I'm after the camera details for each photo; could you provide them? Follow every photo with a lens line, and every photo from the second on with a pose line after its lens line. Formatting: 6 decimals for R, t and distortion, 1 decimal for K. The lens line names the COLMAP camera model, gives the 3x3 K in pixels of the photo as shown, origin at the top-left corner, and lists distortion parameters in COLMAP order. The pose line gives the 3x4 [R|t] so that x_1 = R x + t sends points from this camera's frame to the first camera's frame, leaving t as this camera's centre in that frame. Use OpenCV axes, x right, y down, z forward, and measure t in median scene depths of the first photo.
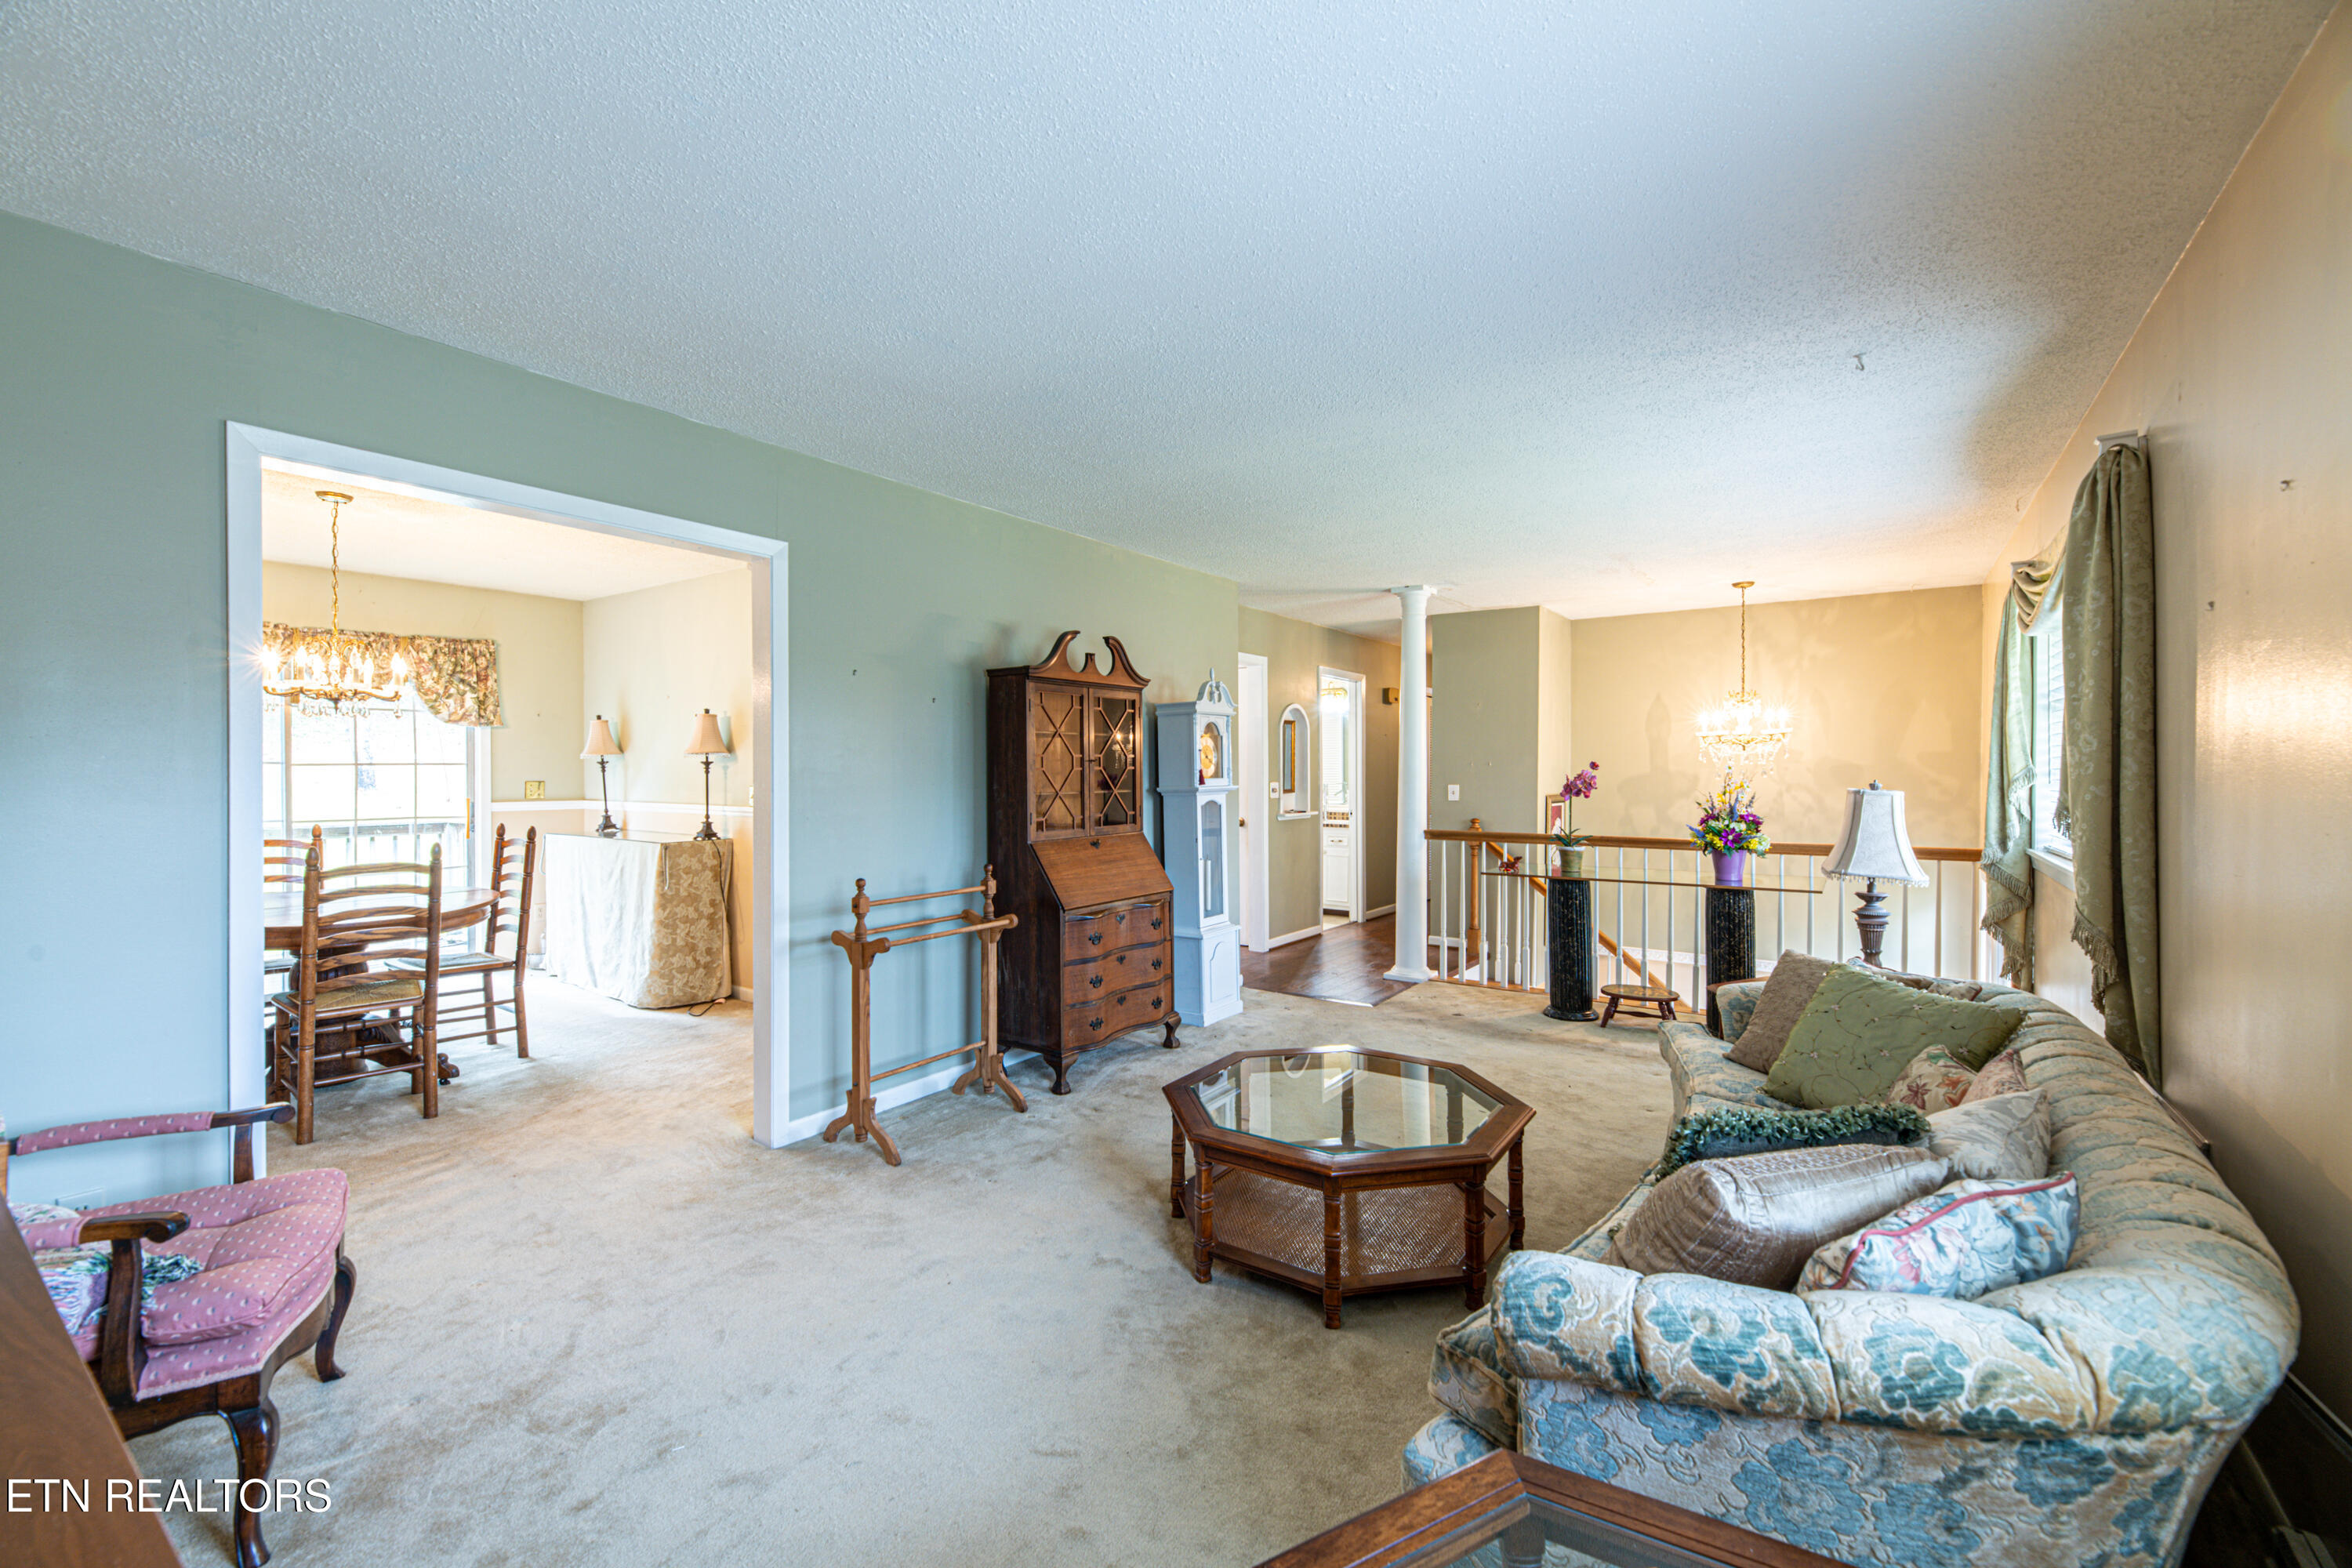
lens RADIAL K [[974.9, 0, 1170.4], [0, 974.9, 783.2], [0, 0, 1]] dist [-0.001345, 0.000016]
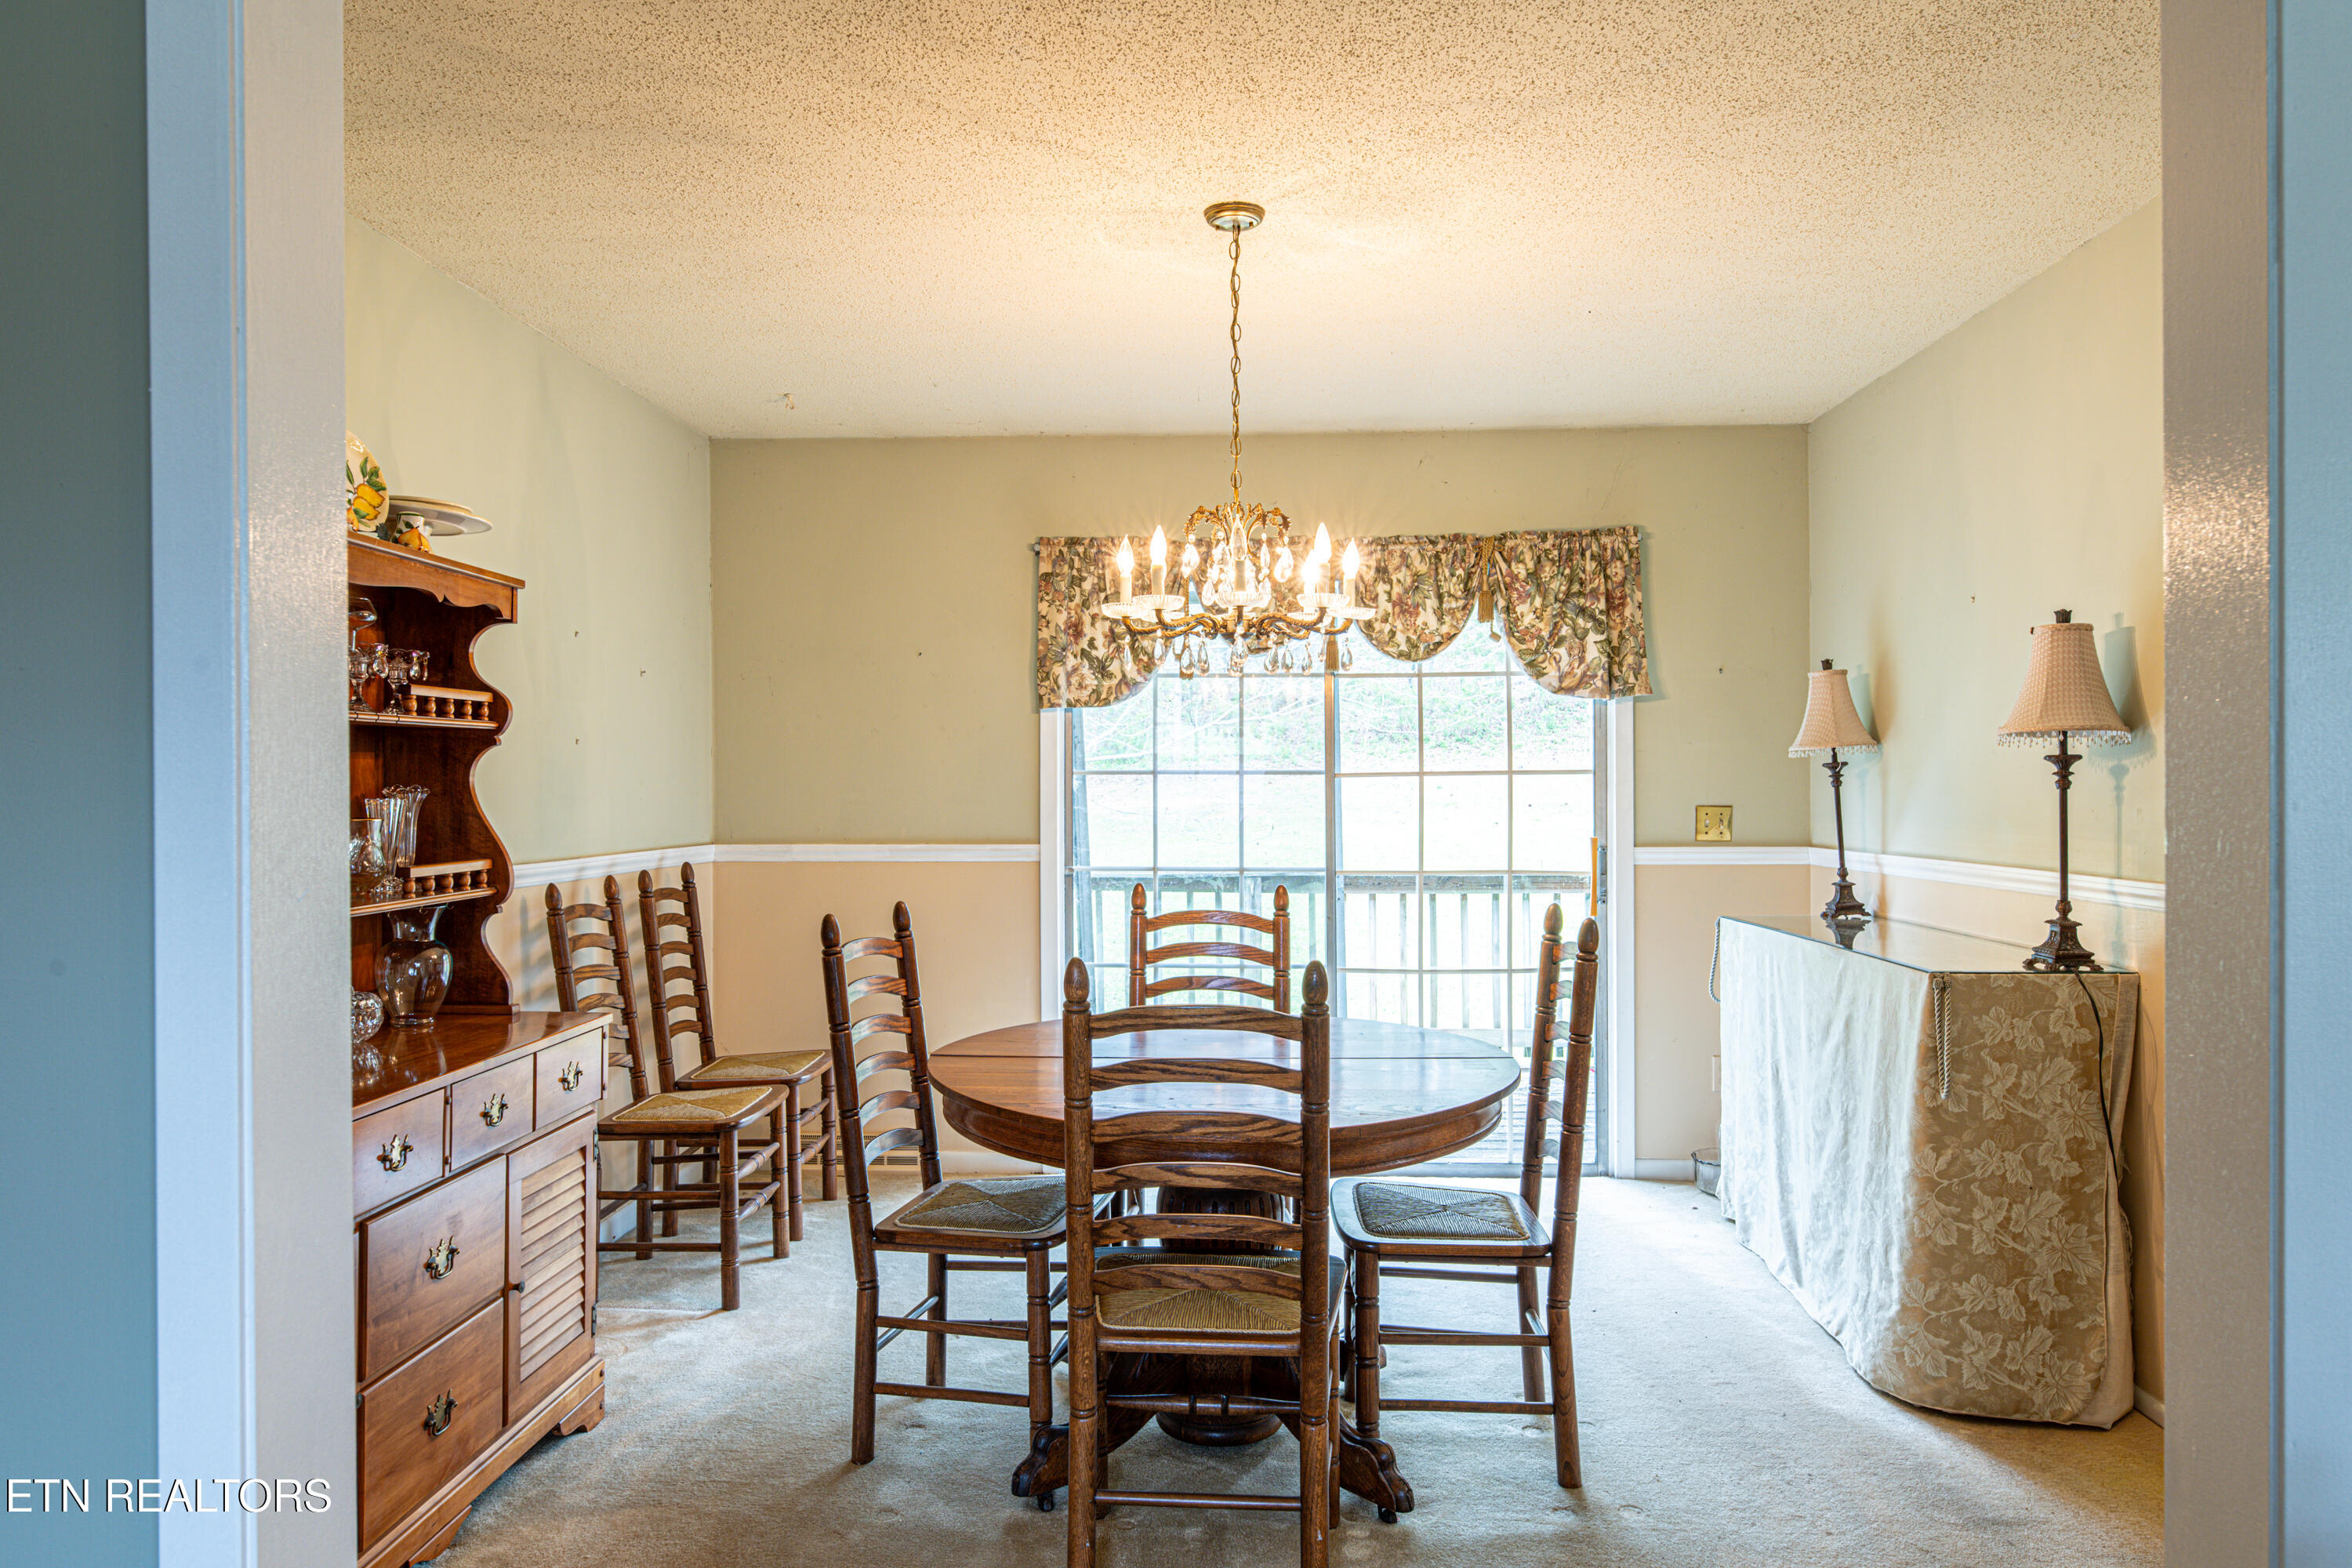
lens RADIAL K [[1528.6, 0, 1168.0], [0, 1528.6, 795.8], [0, 0, 1]] dist [0.000035, 0.000916]
pose [[0.534289, 0.000430, -0.845302, -0.170434], [-0.004779, 0.999985, -0.002513, -0.004169], [0.845289, 0.005382, 0.534283, 0.410368]]
